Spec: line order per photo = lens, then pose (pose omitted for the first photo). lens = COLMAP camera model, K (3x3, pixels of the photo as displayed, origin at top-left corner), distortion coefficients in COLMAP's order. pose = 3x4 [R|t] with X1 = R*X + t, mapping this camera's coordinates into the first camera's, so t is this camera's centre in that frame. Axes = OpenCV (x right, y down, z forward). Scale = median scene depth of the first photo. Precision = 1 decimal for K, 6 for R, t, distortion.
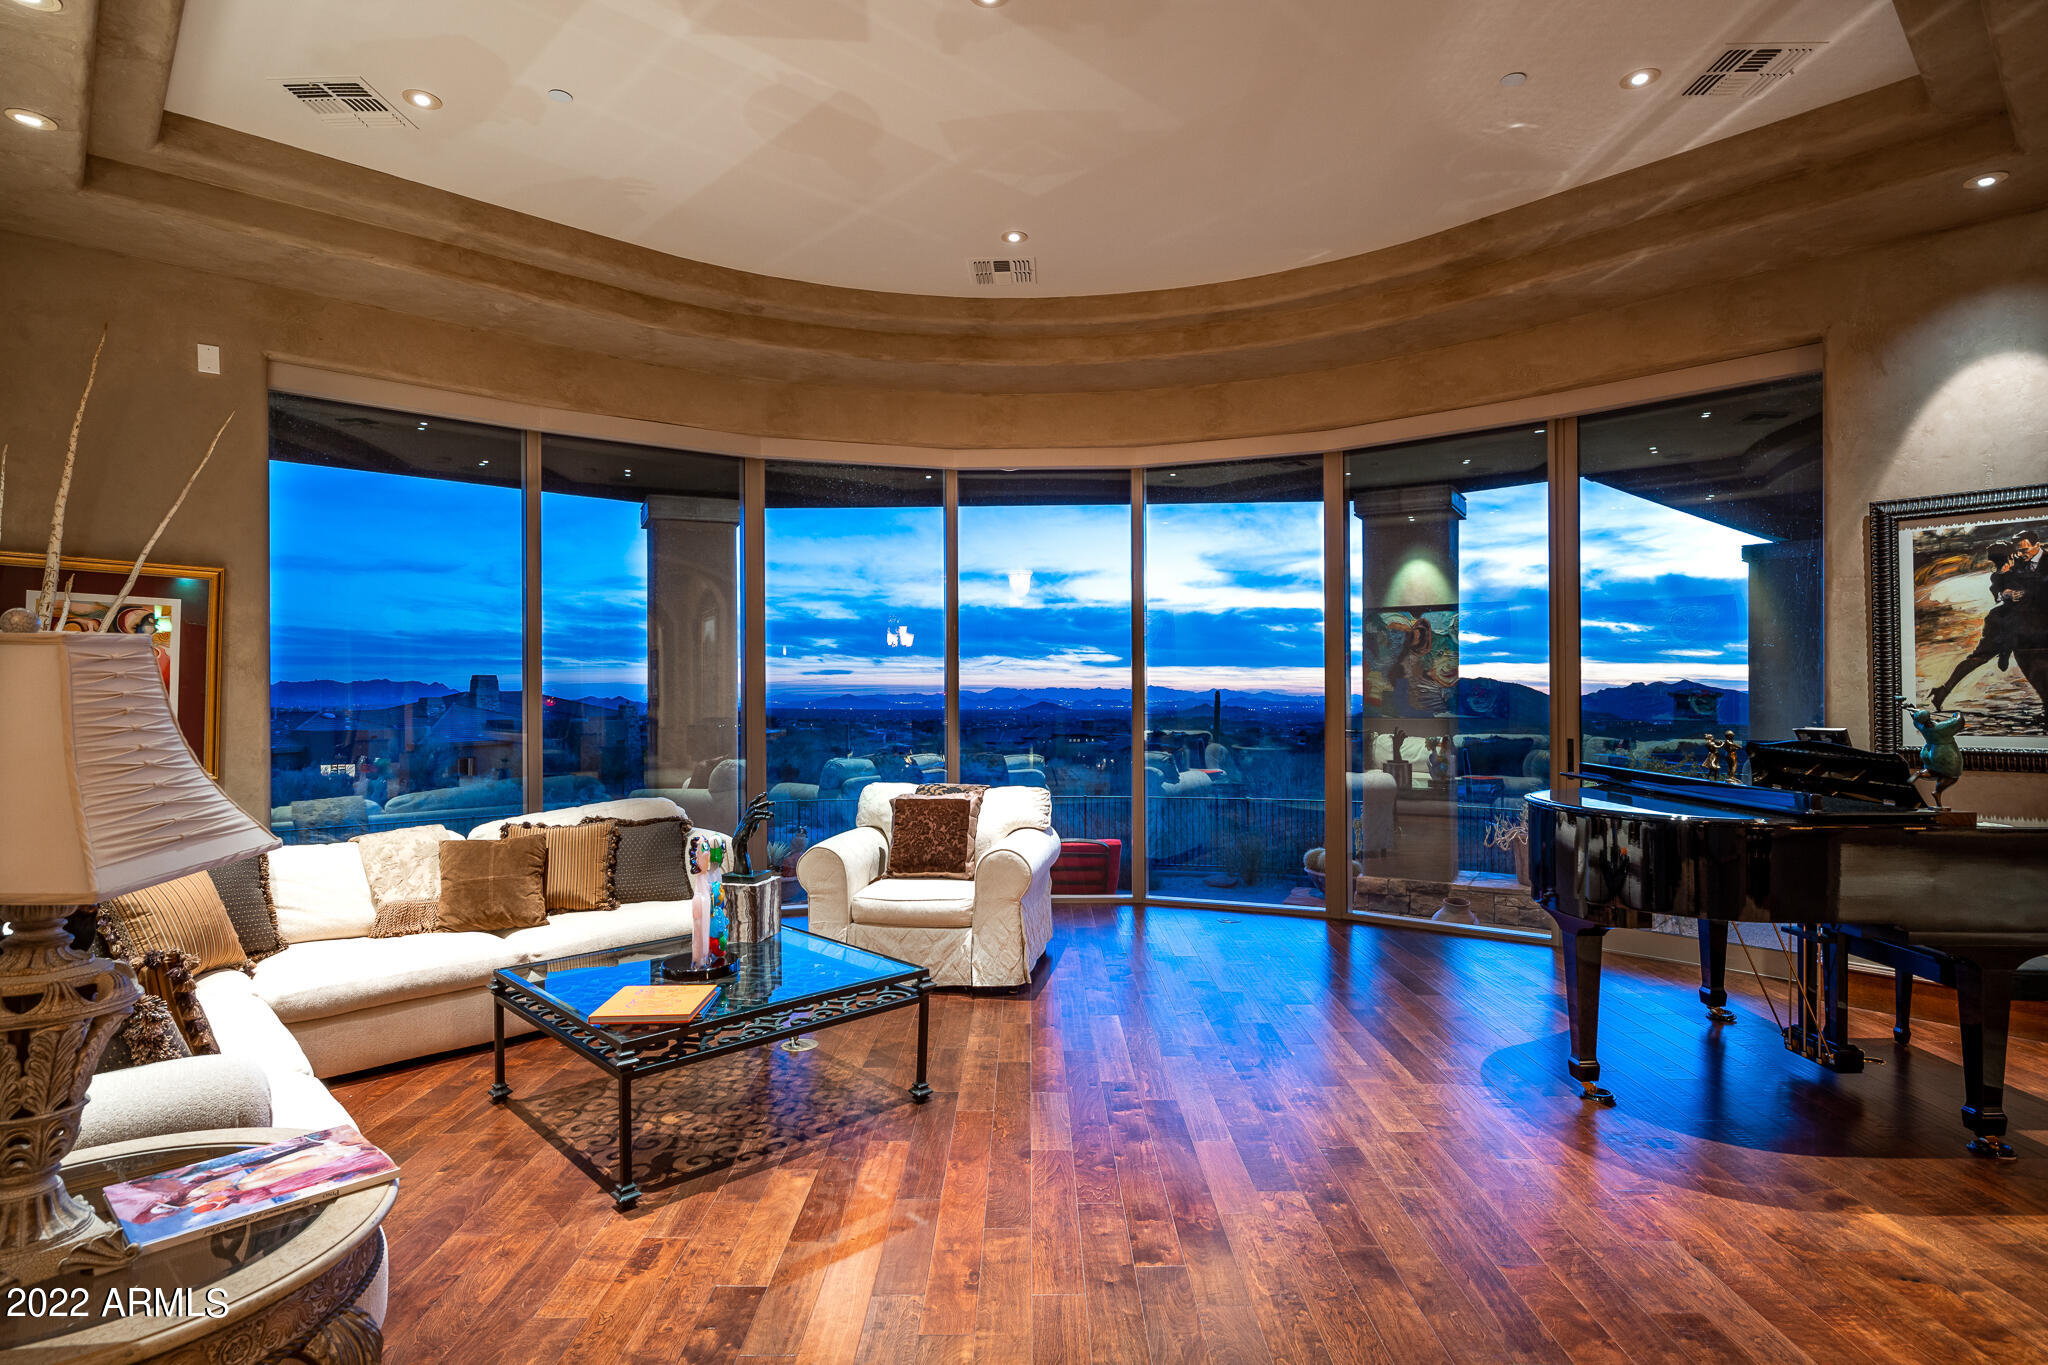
lens RADIAL K [[1040.6, 0, 1038.0], [0, 1040.6, 673.7], [0, 0, 1]] dist [-0.022376, -0.000226]
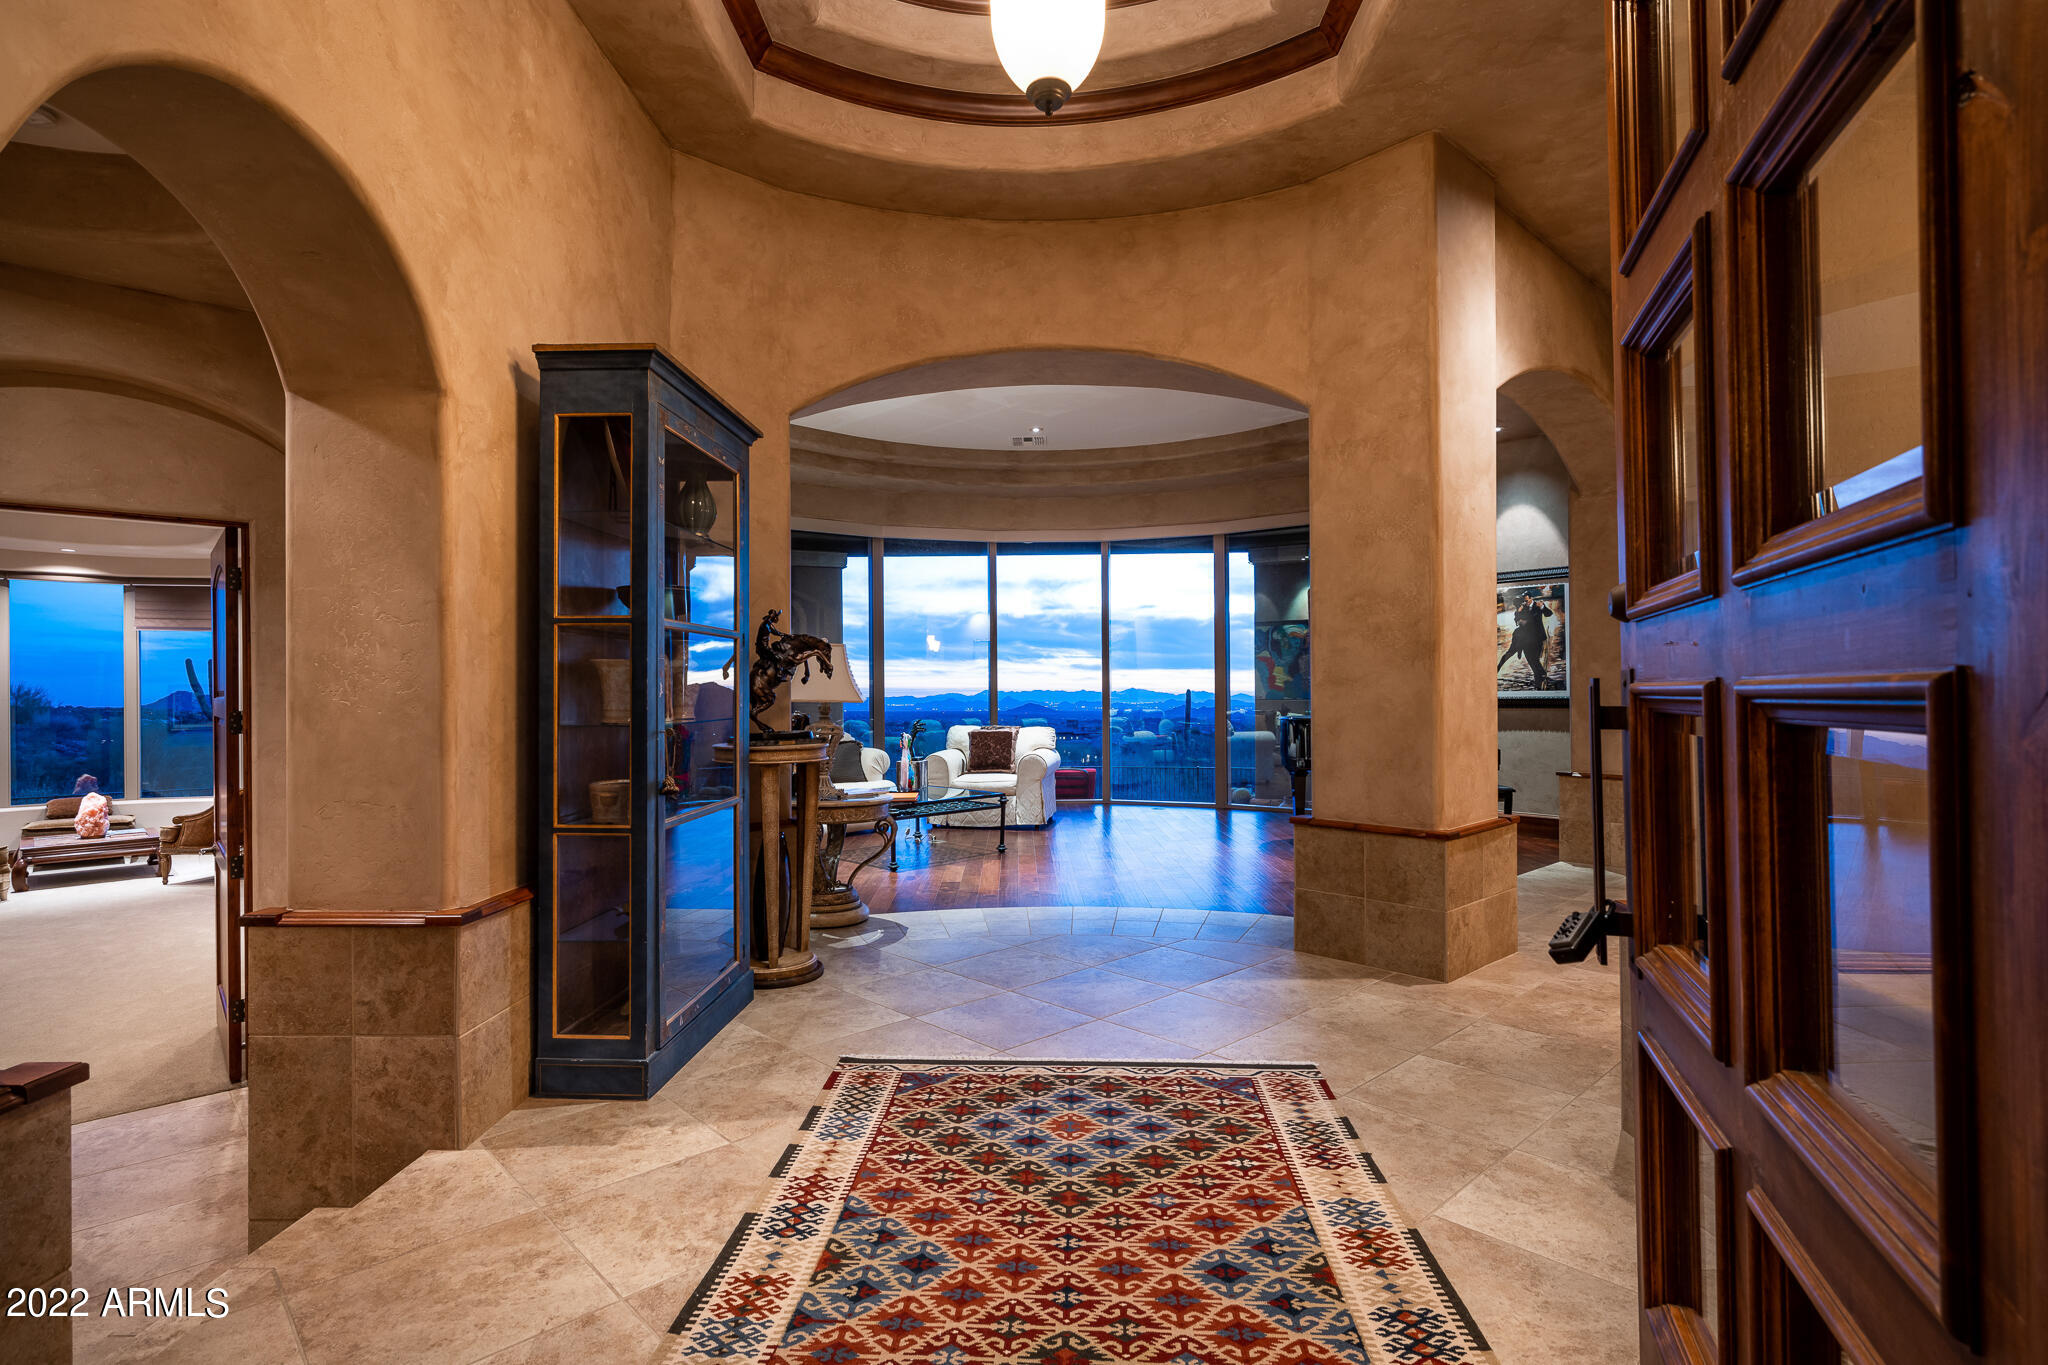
lens RADIAL K [[999.8, 0, 1025.5], [0, 999.8, 675.4], [0, 0, 1]] dist [-0.000340, -0.000017]
pose [[0.999999, -0.001581, 0.000658, -0.034973], [0.001582, 0.999997, -0.001924, 0.020445], [-0.000655, 0.001925, 0.999998, -0.638919]]
